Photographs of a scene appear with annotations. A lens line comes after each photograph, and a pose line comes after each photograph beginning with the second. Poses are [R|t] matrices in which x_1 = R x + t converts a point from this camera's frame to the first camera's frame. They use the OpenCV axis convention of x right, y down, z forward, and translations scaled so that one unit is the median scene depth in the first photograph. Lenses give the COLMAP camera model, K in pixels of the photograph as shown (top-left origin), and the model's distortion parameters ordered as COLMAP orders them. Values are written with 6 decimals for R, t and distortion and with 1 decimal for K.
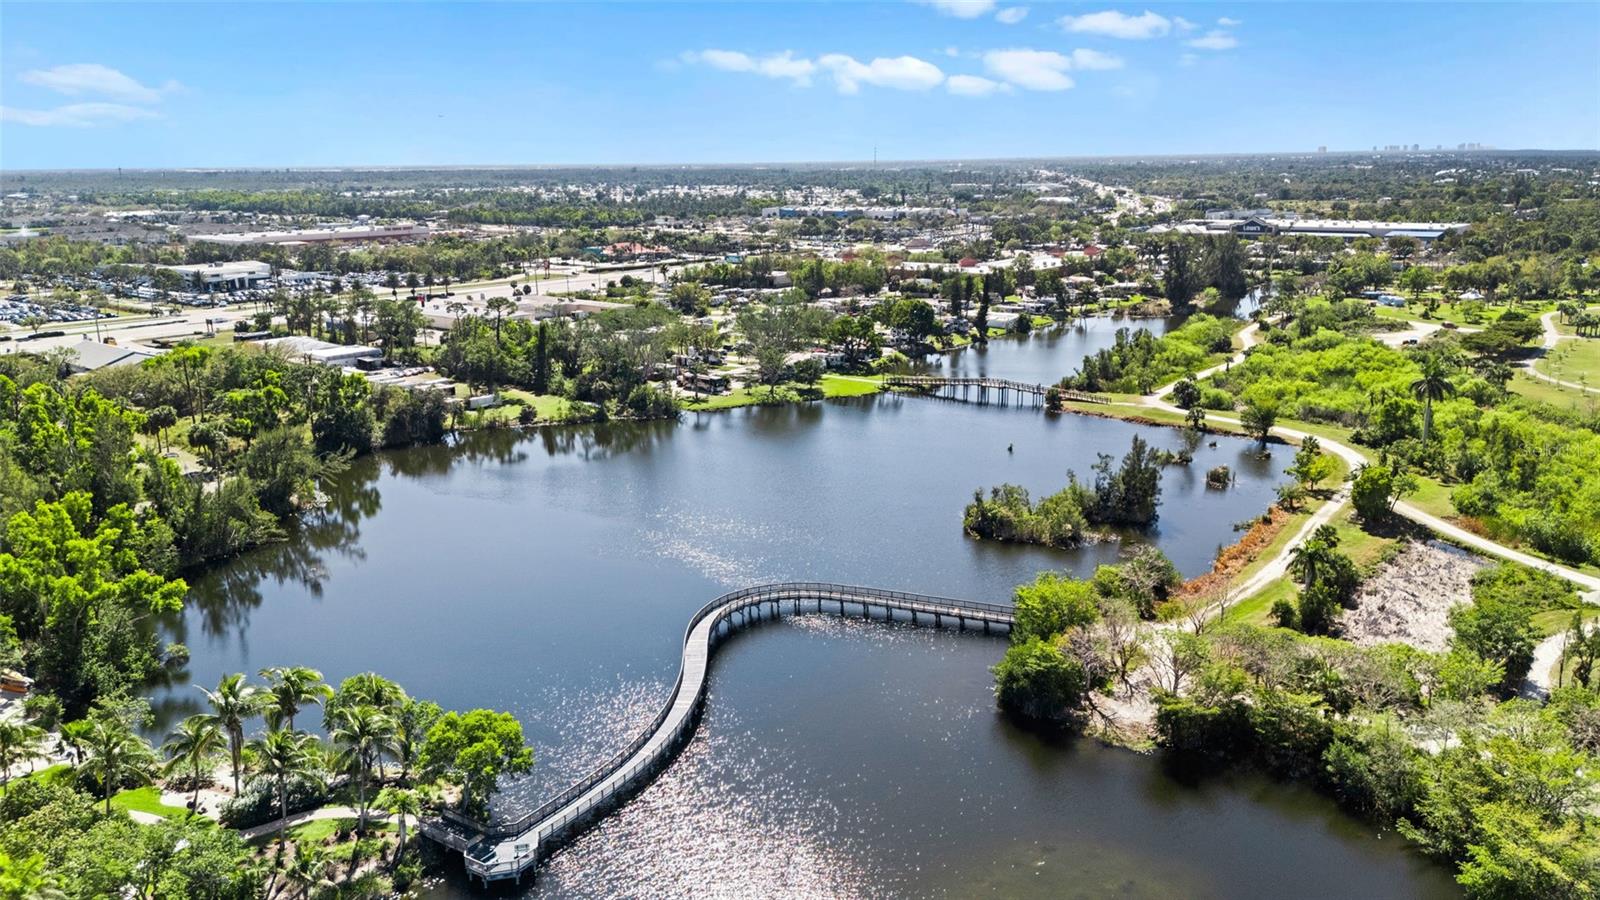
lens RADIAL K [[1187.7, 0, 795.6], [0, 1187.7, 449.7], [0, 0, 1]] dist [0.116618, -0.136288]
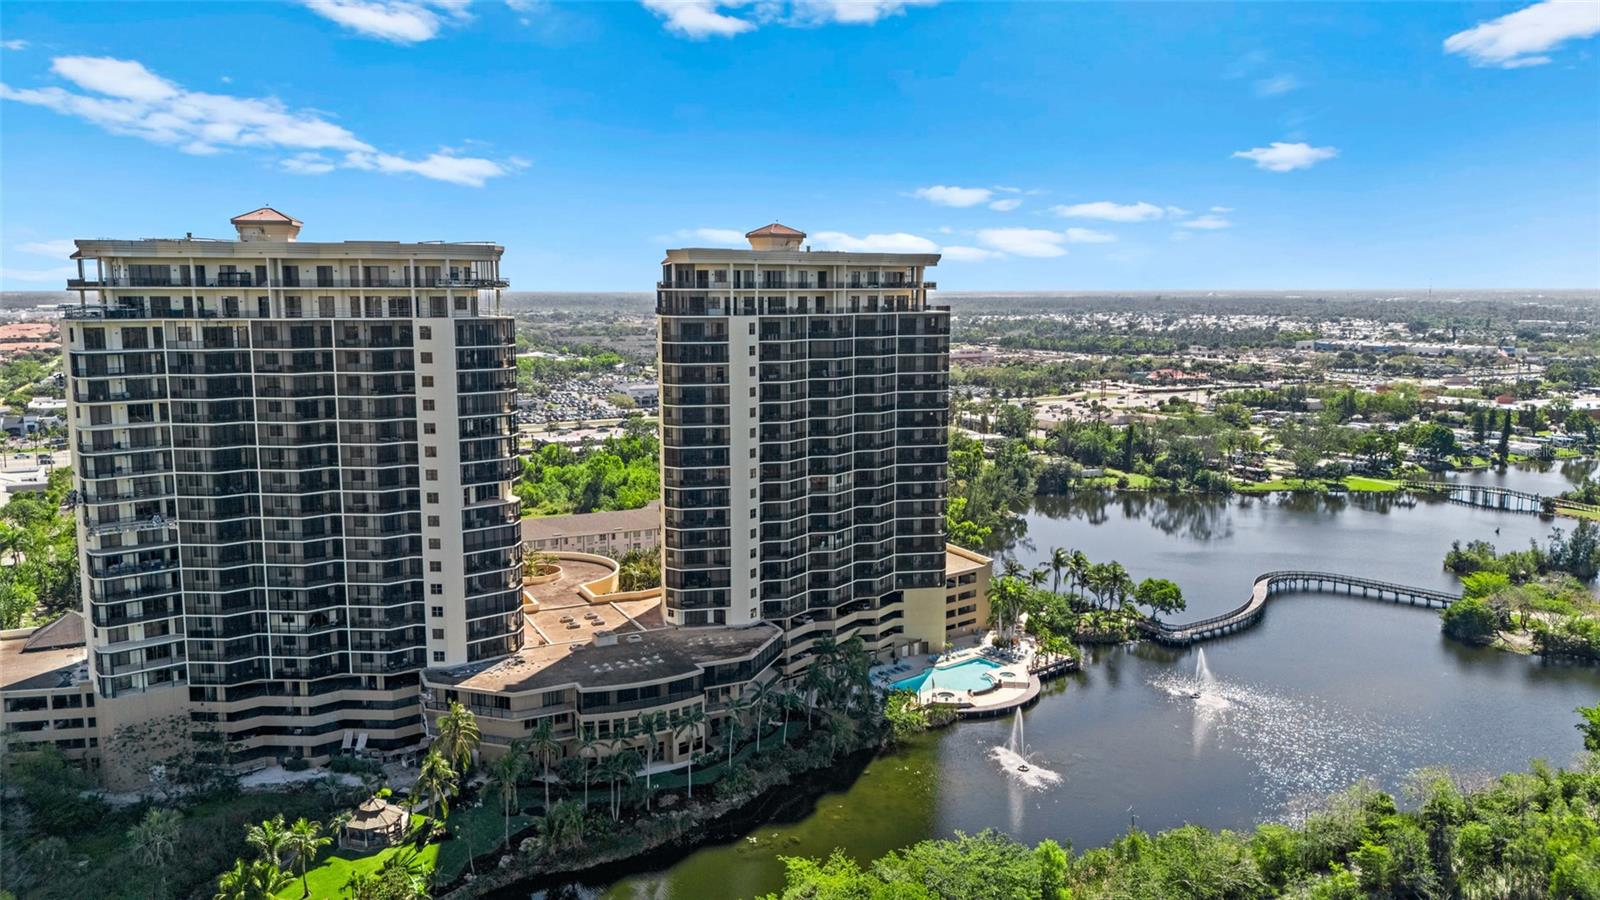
lens RADIAL K [[1187.7, 0, 795.6], [0, 1187.7, 449.7], [0, 0, 1]] dist [0.116618, -0.136288]
pose [[0.914782, 0.068029, -0.398179, -0.003350], [-0.107554, 0.991154, -0.077759, 0.048917], [0.389367, 0.113958, 0.914006, -0.287939]]
